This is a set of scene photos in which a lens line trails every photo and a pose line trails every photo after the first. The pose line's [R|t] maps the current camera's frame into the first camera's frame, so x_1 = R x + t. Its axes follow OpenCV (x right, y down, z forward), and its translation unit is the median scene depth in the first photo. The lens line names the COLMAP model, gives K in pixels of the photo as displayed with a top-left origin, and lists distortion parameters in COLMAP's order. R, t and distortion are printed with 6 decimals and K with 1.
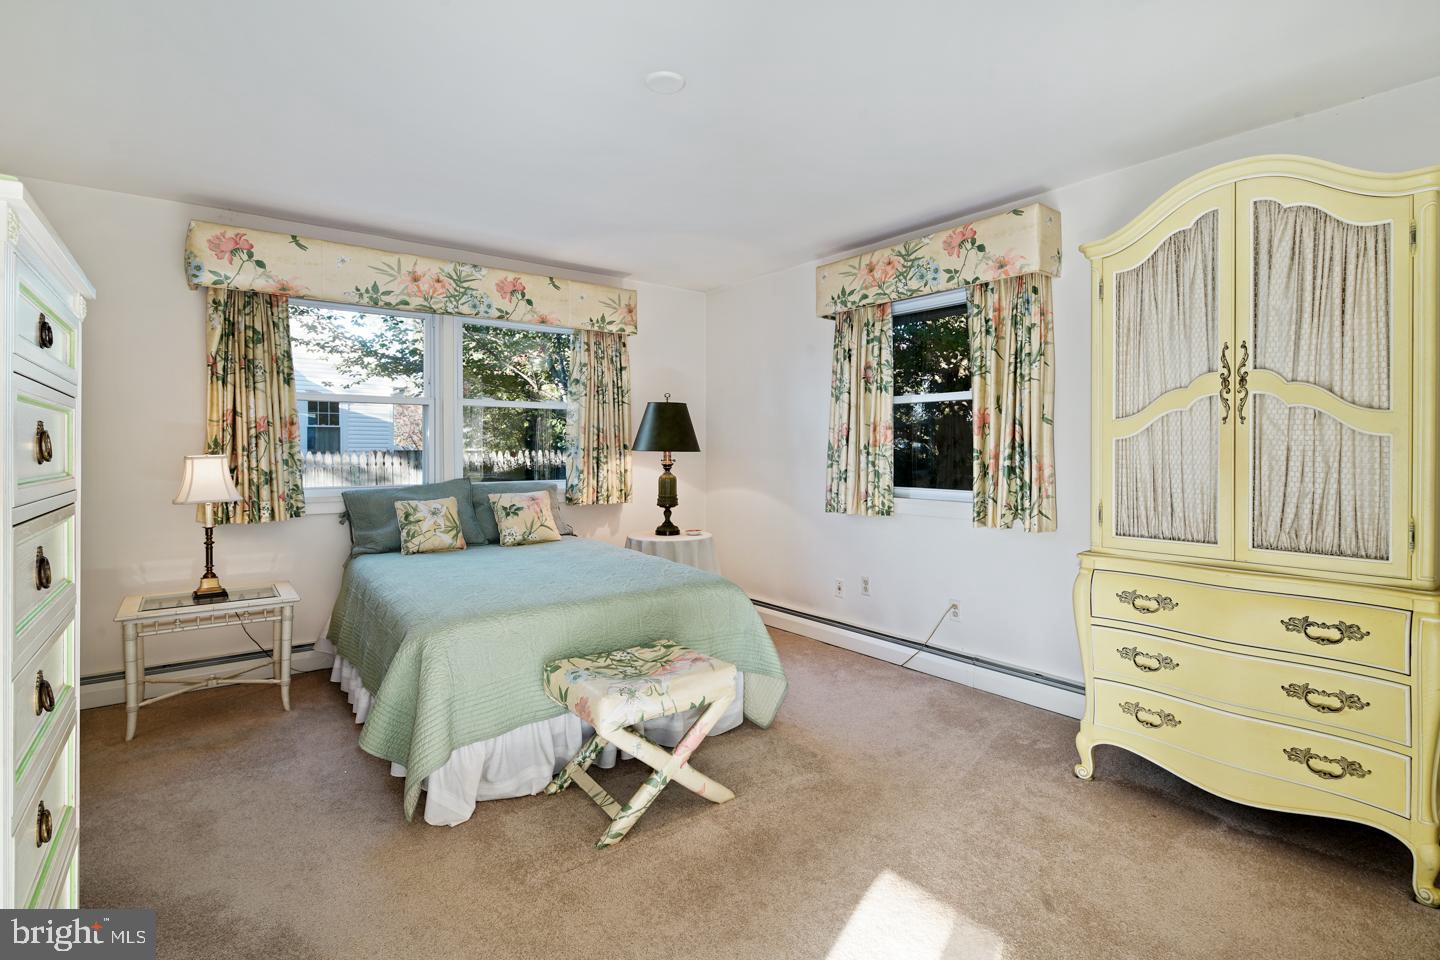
lens RADIAL K [[711.9, 0, 717.6], [0, 711.9, 449.8], [0, 0, 1]] dist [0.000300, -0.000350]
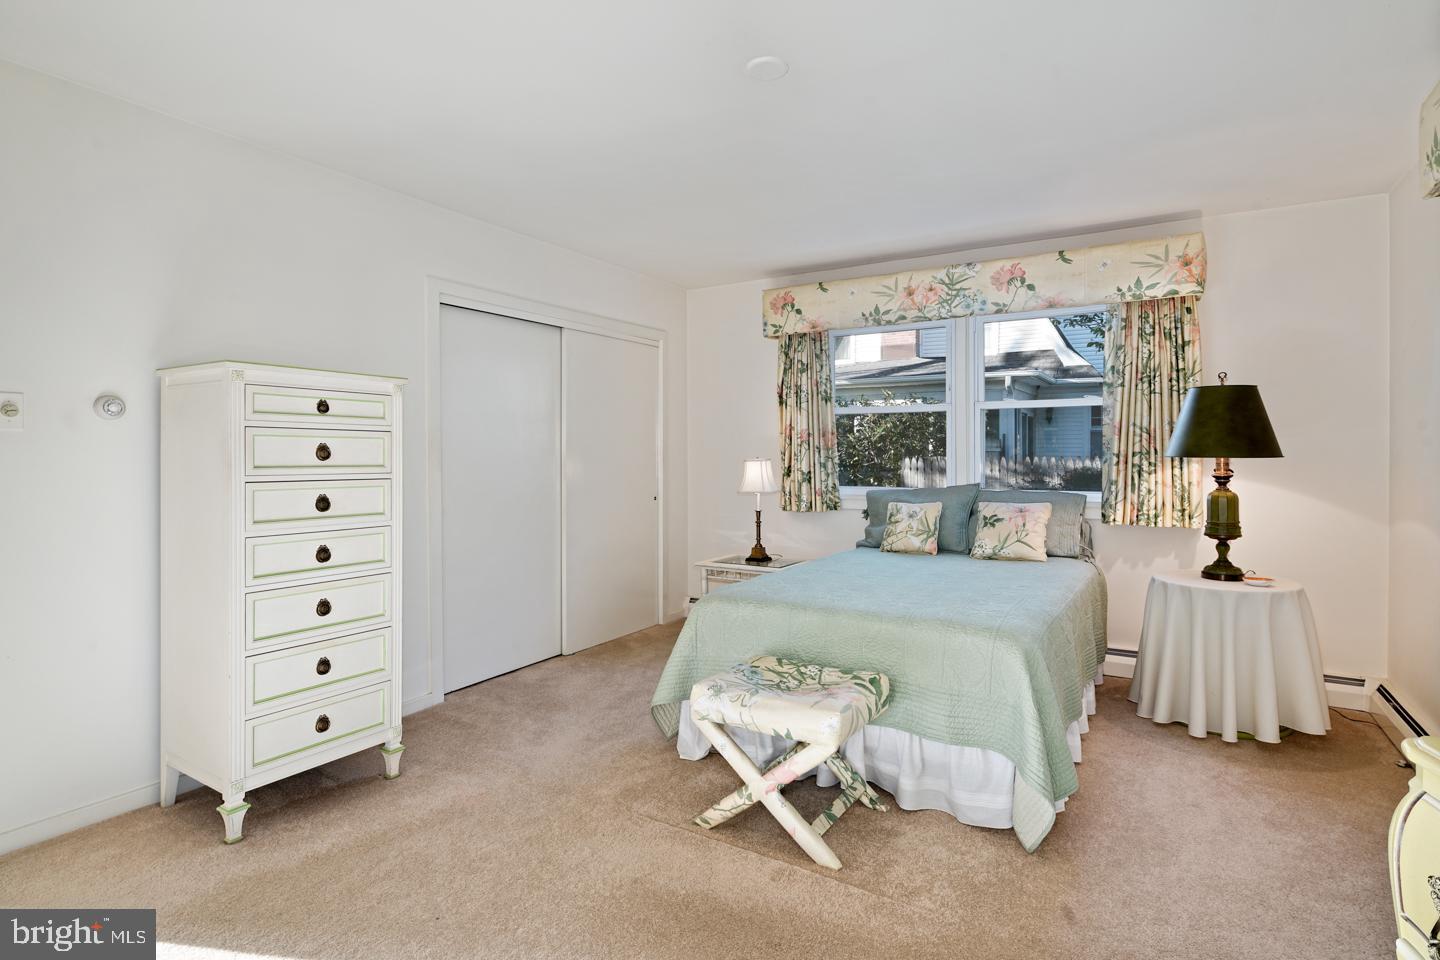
lens RADIAL K [[717.1, 0, 721.3], [0, 717.1, 461.8], [0, 0, 1]] dist [-0.001506, -0.000390]
pose [[0.358846, 0.005629, -0.933380, 0.465954], [-0.001769, 0.999984, 0.005351, 0.004735], [0.933395, -0.000269, 0.358850, 0.355629]]
